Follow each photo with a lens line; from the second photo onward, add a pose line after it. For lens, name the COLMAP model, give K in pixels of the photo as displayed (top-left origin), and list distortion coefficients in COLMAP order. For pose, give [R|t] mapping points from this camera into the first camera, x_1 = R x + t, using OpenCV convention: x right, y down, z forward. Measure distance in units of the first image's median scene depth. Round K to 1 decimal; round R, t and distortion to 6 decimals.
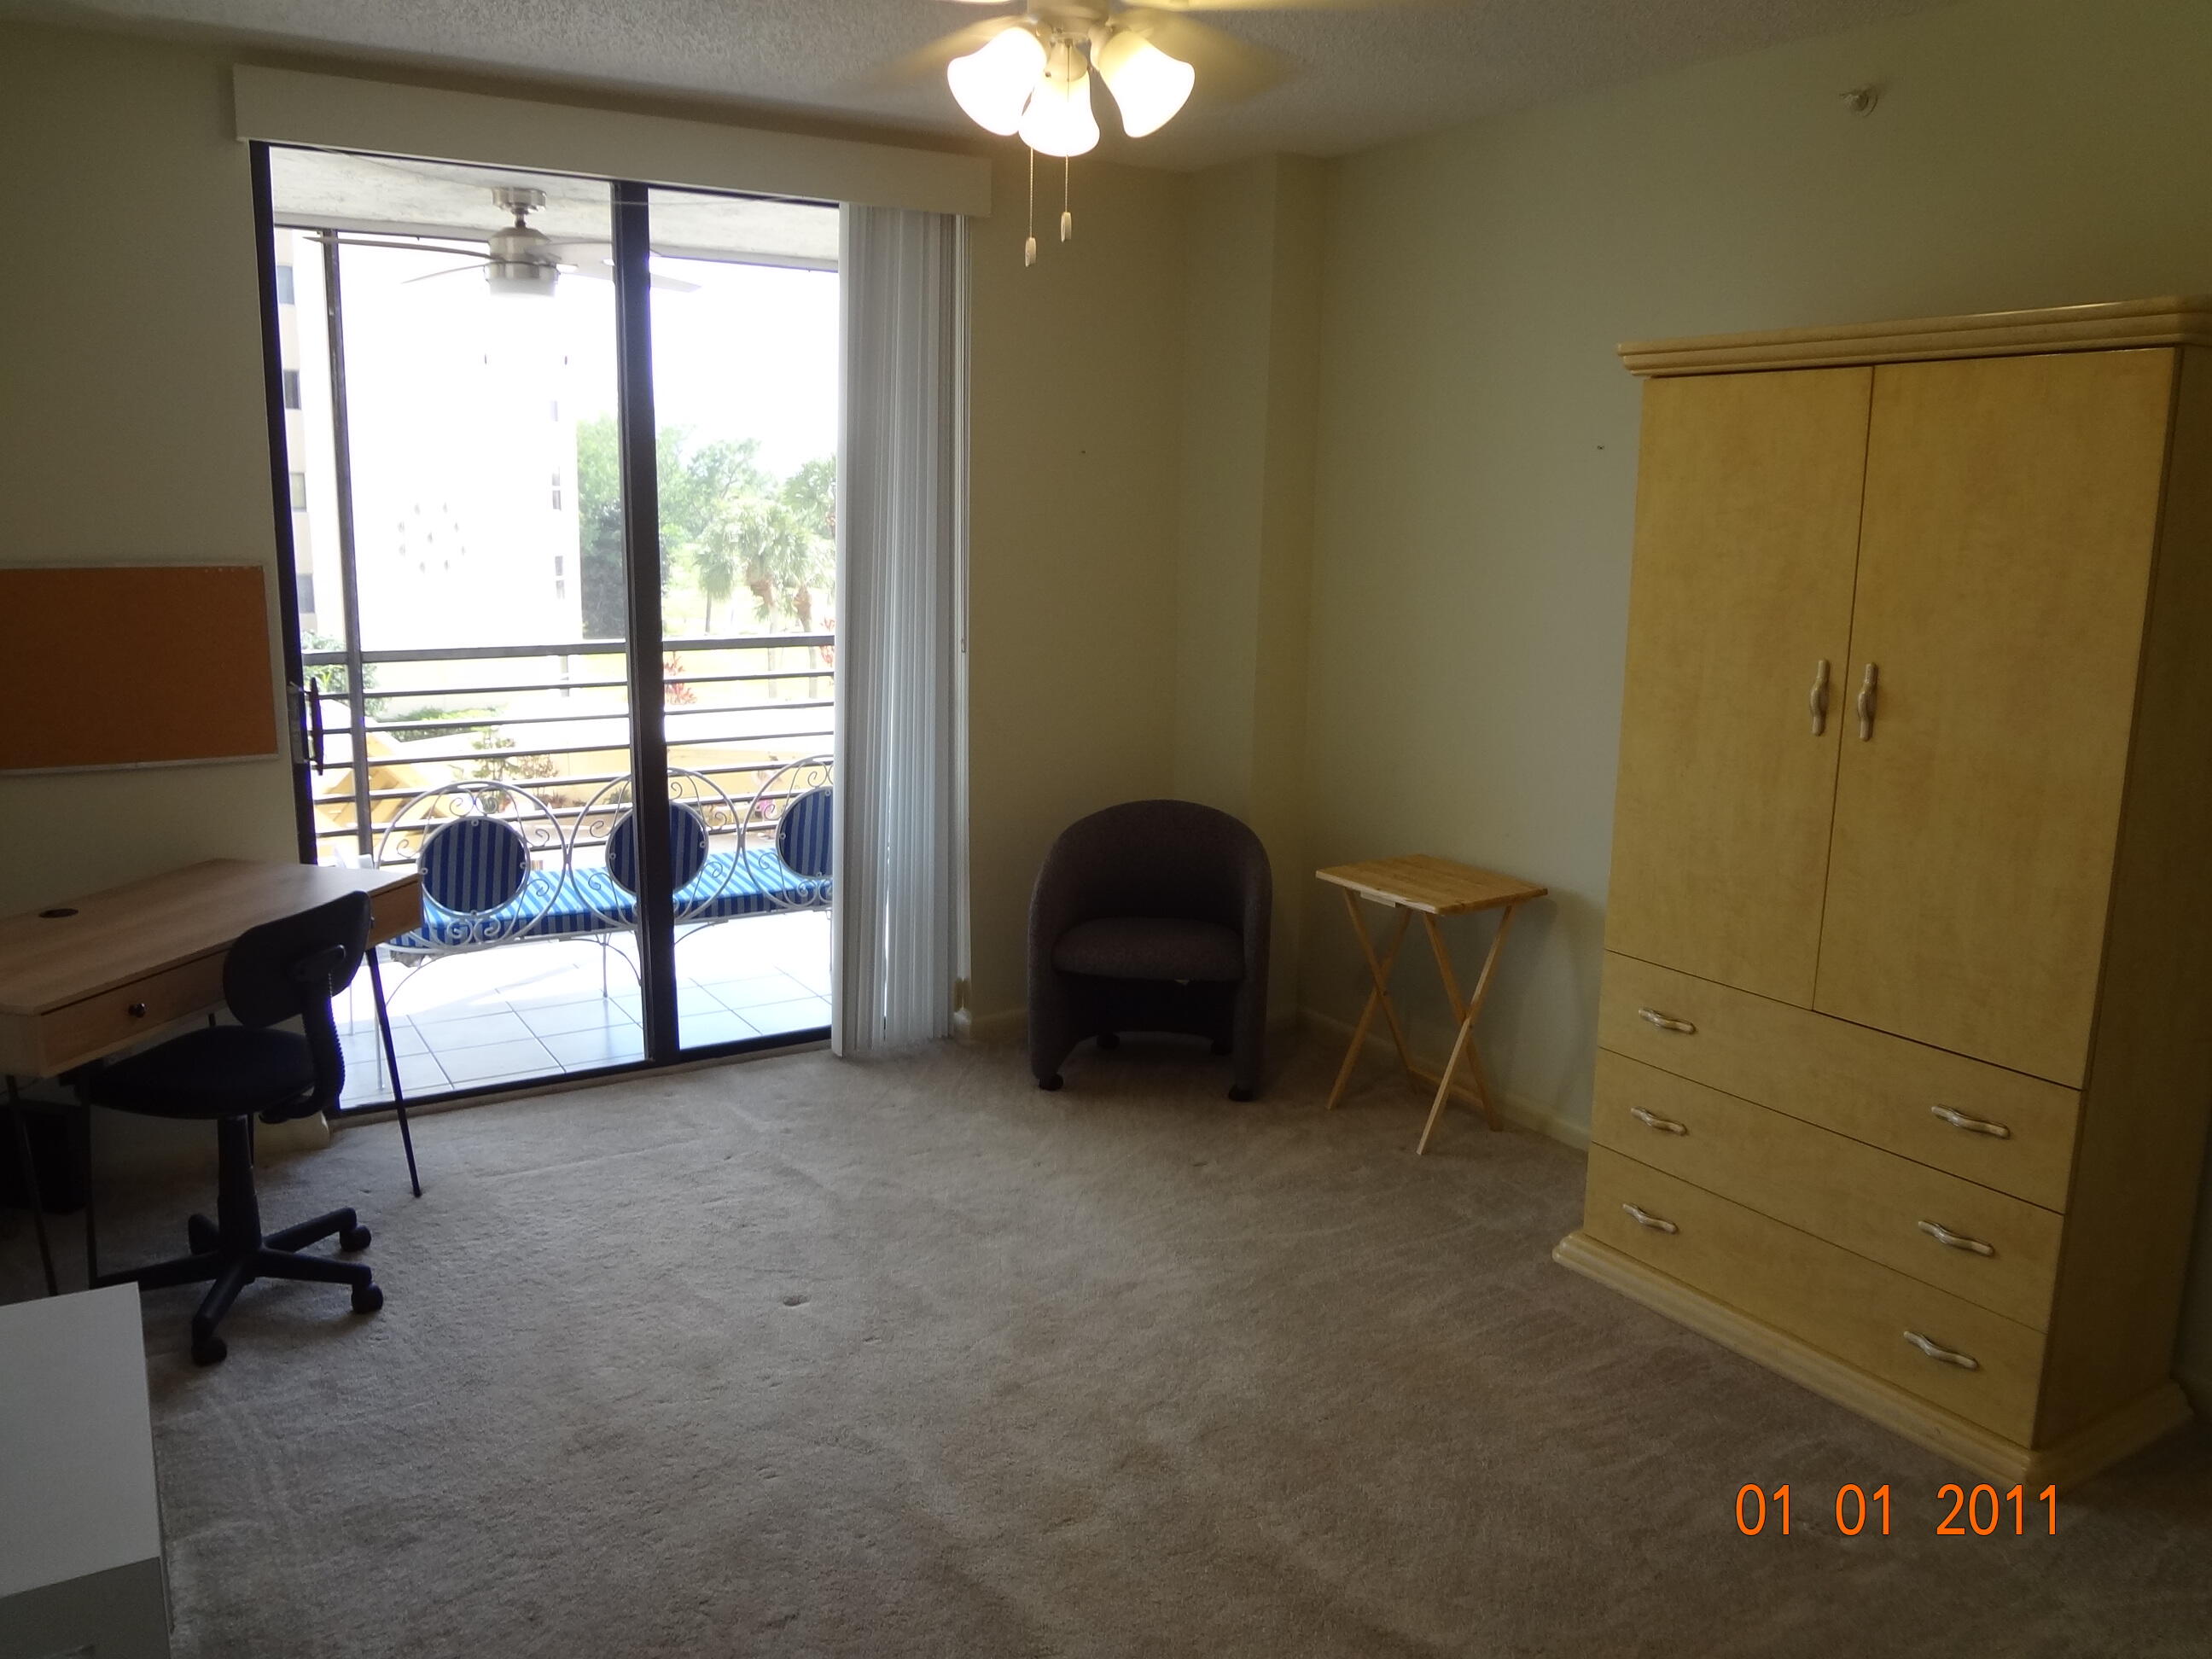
lens RADIAL K [[1647.5, 0, 1120.0], [0, 1647.5, 830.1], [0, 0, 1]] dist [-0.024567, -0.008871]
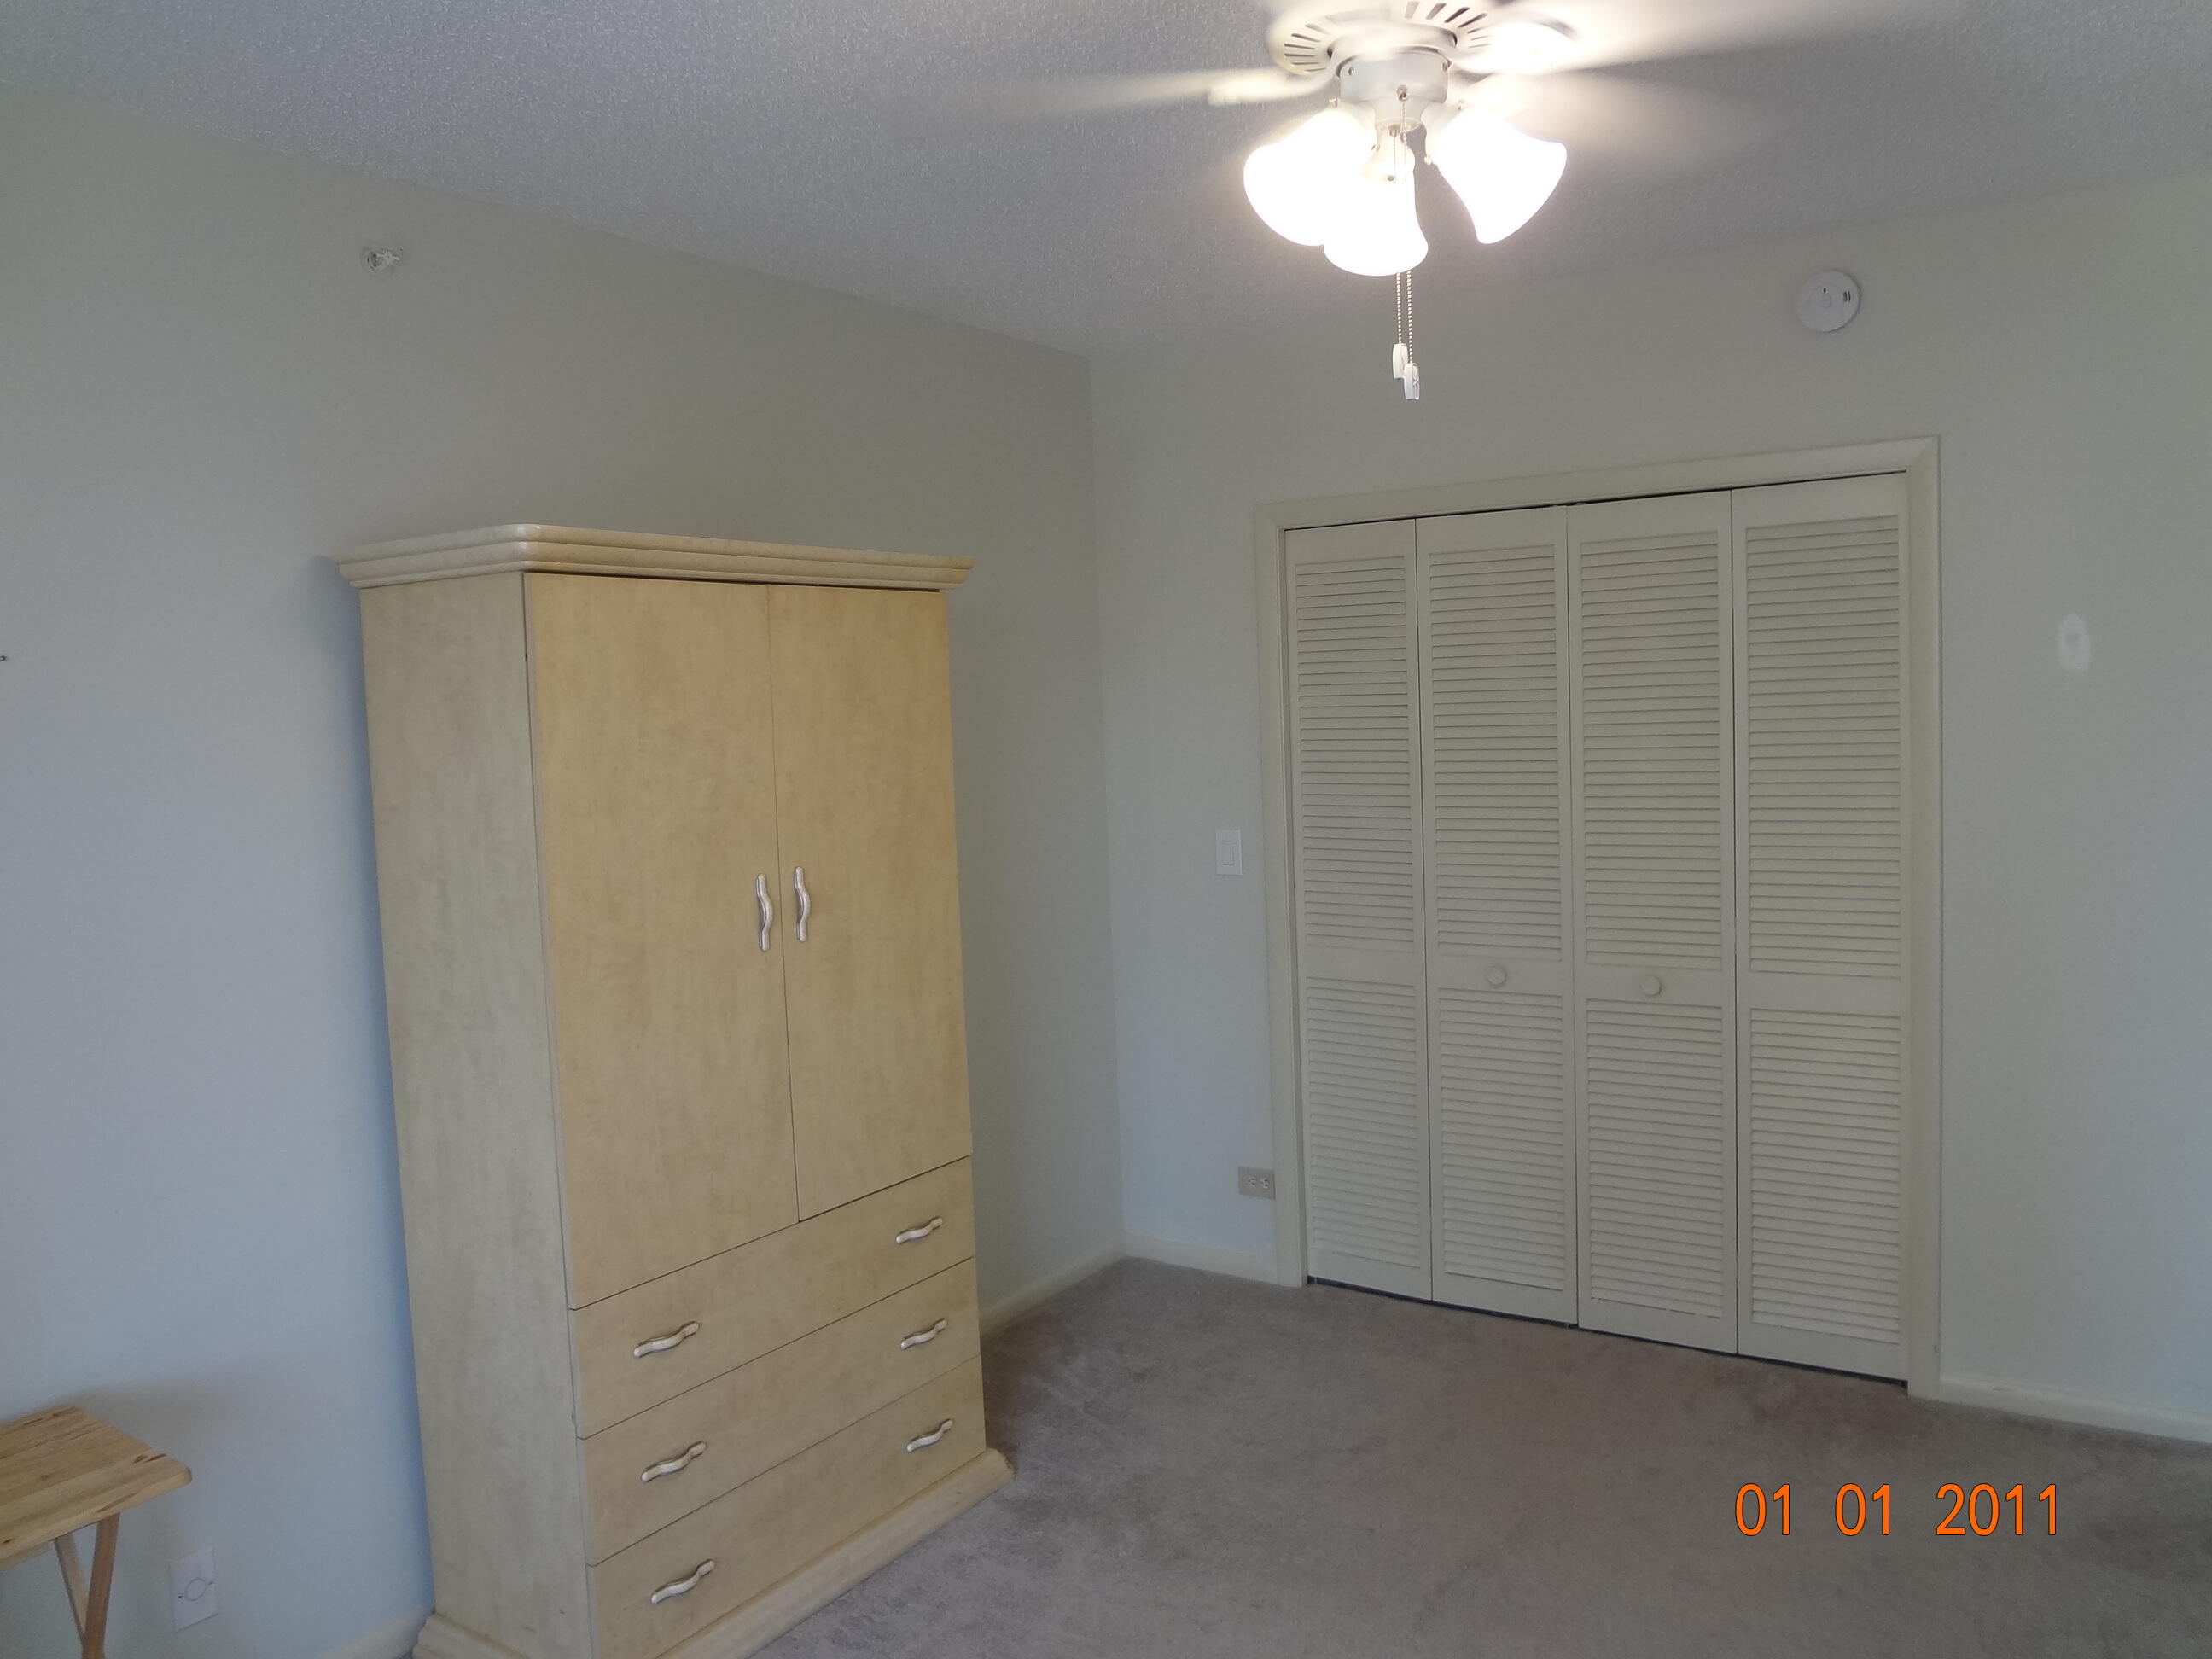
lens RADIAL K [[1647.5, 0, 1120.0], [0, 1647.5, 830.1], [0, 0, 1]] dist [-0.024567, -0.008871]
pose [[-0.398384, -0.075137, 0.914136, -0.557507], [0.207556, 0.963402, 0.169640, -0.252288], [-0.893426, 0.257316, -0.368209, 1.159598]]
